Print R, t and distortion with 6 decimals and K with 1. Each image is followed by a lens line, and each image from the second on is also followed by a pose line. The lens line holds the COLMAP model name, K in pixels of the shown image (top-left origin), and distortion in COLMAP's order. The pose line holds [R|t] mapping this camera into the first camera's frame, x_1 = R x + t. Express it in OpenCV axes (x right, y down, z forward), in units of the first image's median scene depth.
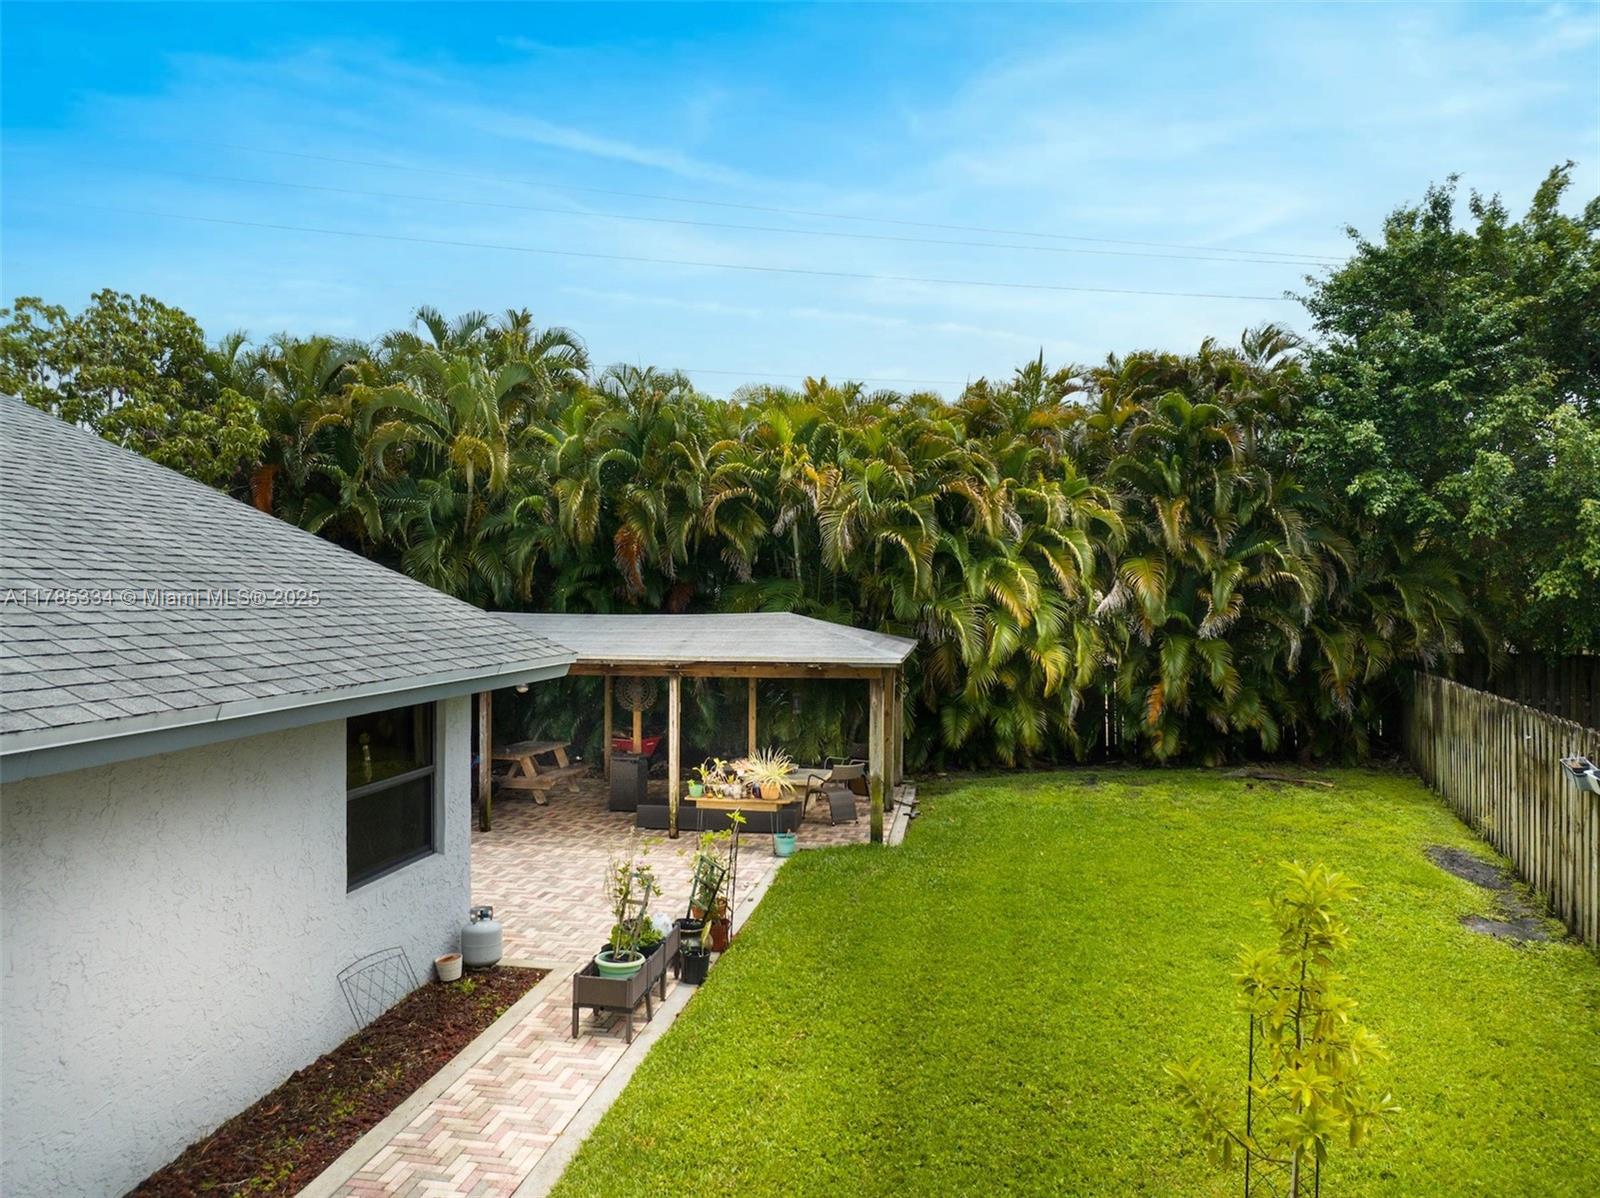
lens RADIAL K [[1163.8, 0, 799.0], [0, 1163.8, 623.0], [0, 0, 1]] dist [-0.074433, 0.069686]
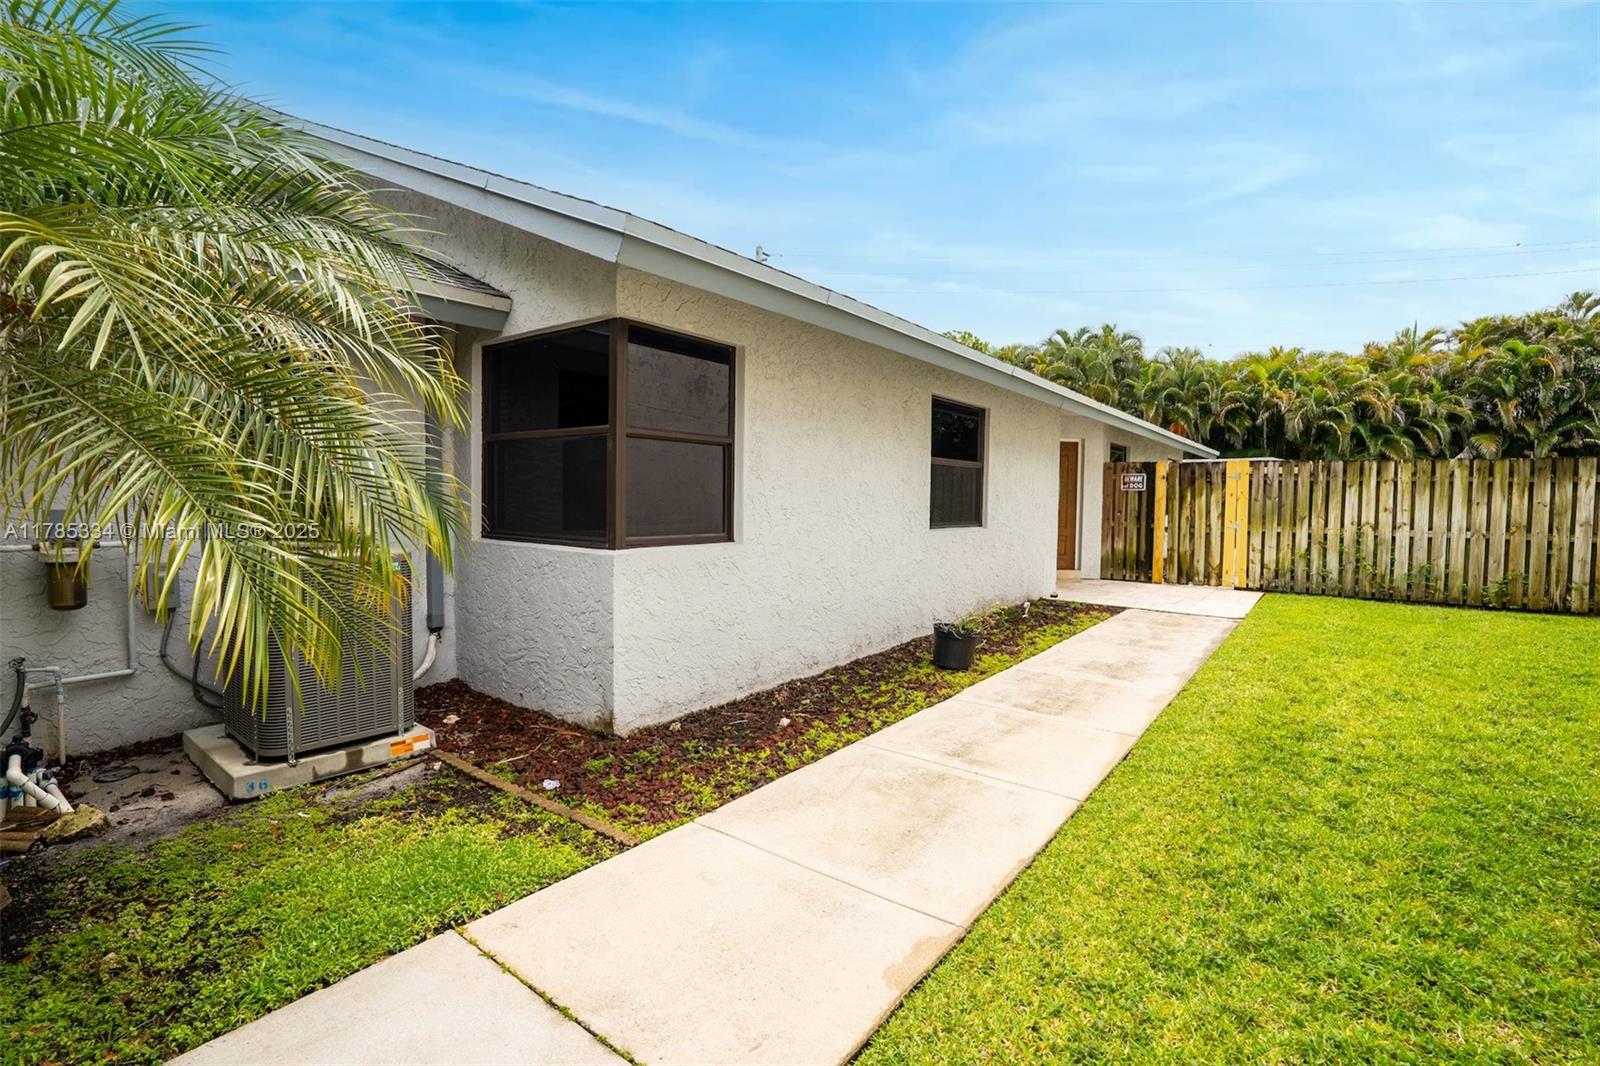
lens RADIAL K [[754.8, 0, 800.0], [0, 754.8, 533.0], [0, 0, 1]] dist [-0.036508, 0.015443]
pose [[0.894887, 0.032787, -0.445088, -0.146650], [-0.023627, 0.999380, 0.026115, 0.096646], [0.445668, -0.012854, 0.895106, -0.530324]]
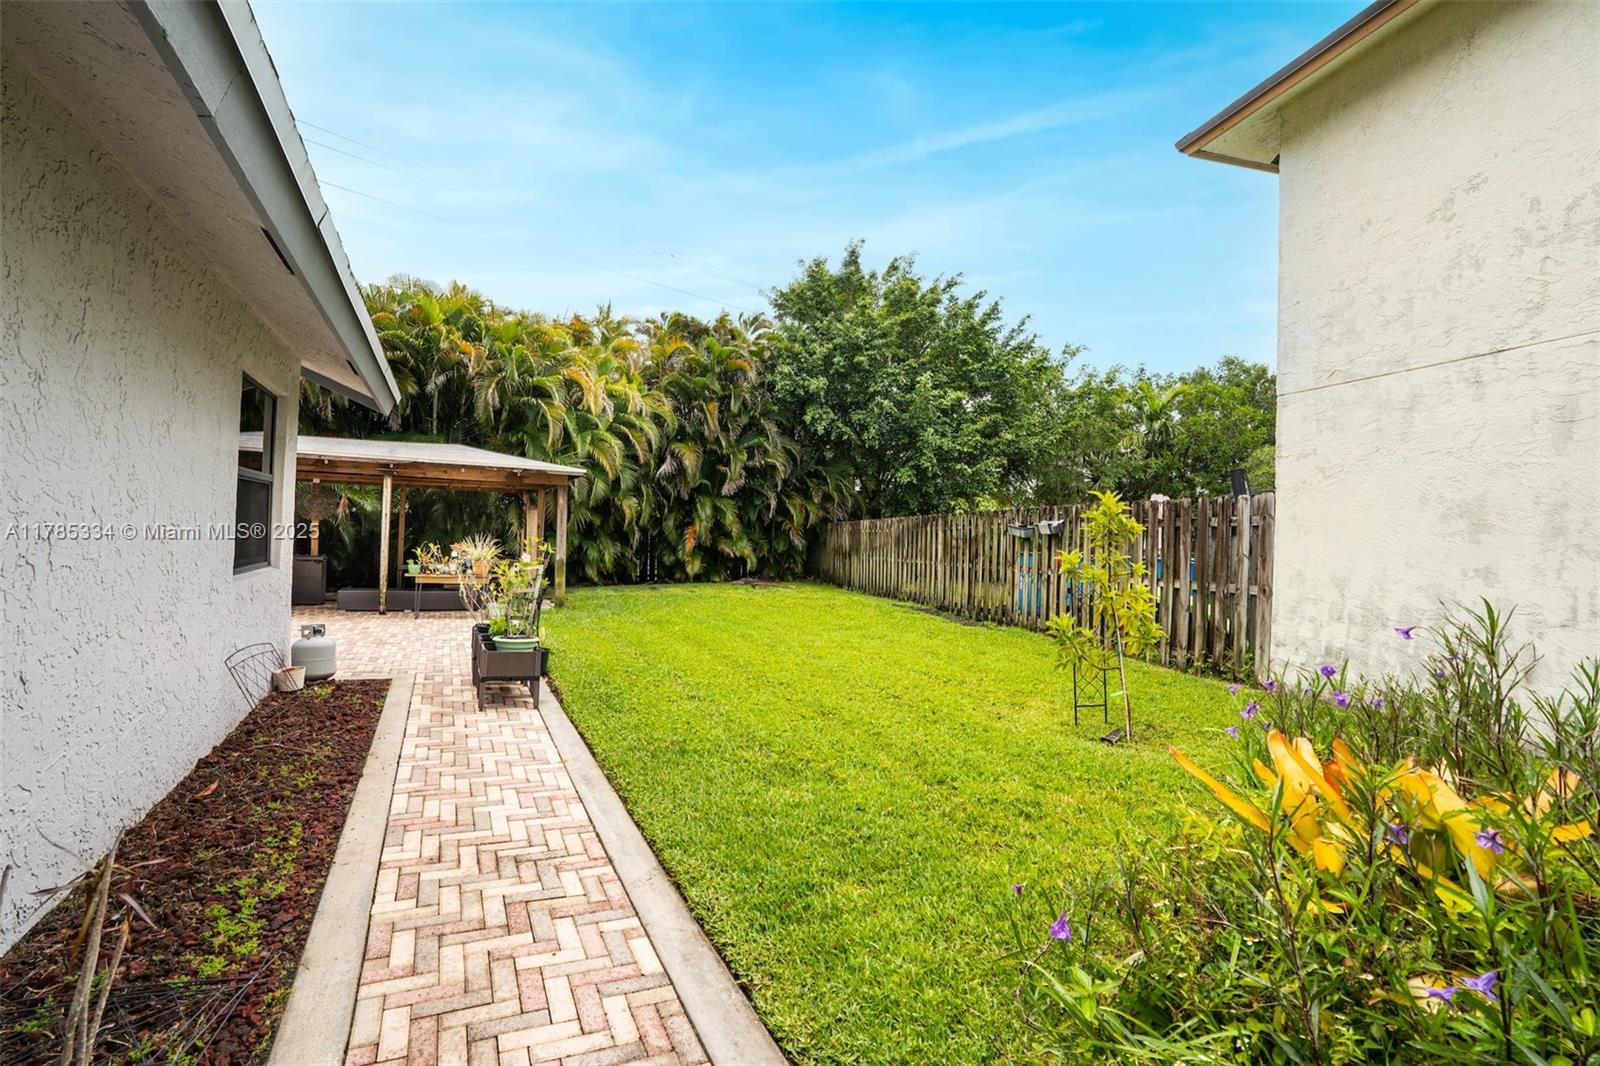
lens RADIAL K [[754.8, 0, 800.0], [0, 754.8, 533.0], [0, 0, 1]] dist [-0.036508, 0.015443]
pose [[0.821029, 0.027668, 0.570216, -0.142432], [-0.019179, 0.999598, -0.020887, 0.081915], [-0.570565, 0.006213, 0.821229, 0.103536]]
